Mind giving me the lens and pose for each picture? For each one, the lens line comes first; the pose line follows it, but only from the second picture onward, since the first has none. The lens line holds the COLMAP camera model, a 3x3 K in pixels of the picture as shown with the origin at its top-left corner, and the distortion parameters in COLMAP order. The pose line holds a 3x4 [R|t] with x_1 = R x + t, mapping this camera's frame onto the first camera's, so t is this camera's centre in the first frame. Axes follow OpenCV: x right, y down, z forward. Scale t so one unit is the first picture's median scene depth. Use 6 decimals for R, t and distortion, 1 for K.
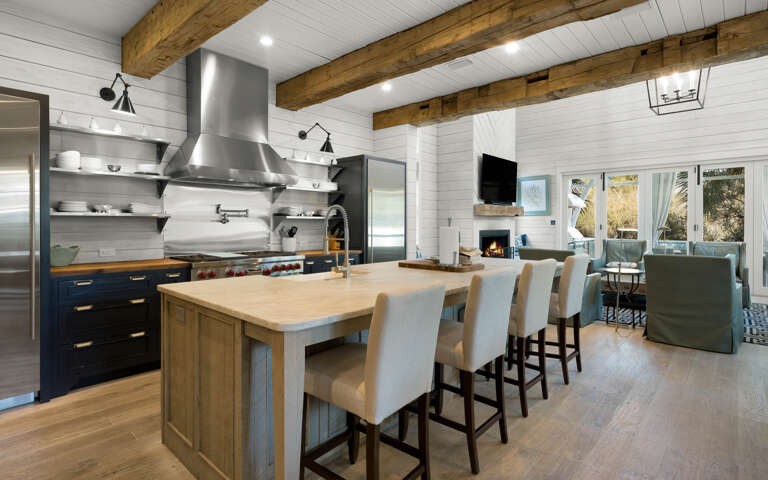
lens RADIAL K [[392.5, 0, 383.1], [0, 392.5, 226.5], [0, 0, 1]] dist [-0.001577, 0.000116]
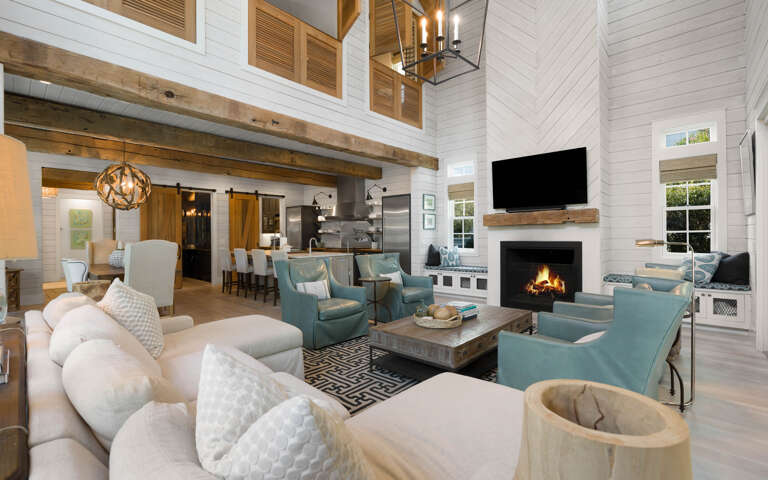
lens RADIAL K [[340.2, 0, 384.0], [0, 340.2, 240.0], [0, 0, 1]] dist [0.000372, 0.000171]
pose [[0.005006, 0.017358, -0.999837, 1.607616], [0.002200, 0.999847, 0.017369, -0.009995], [0.999985, -0.002286, 0.004967, 1.050632]]
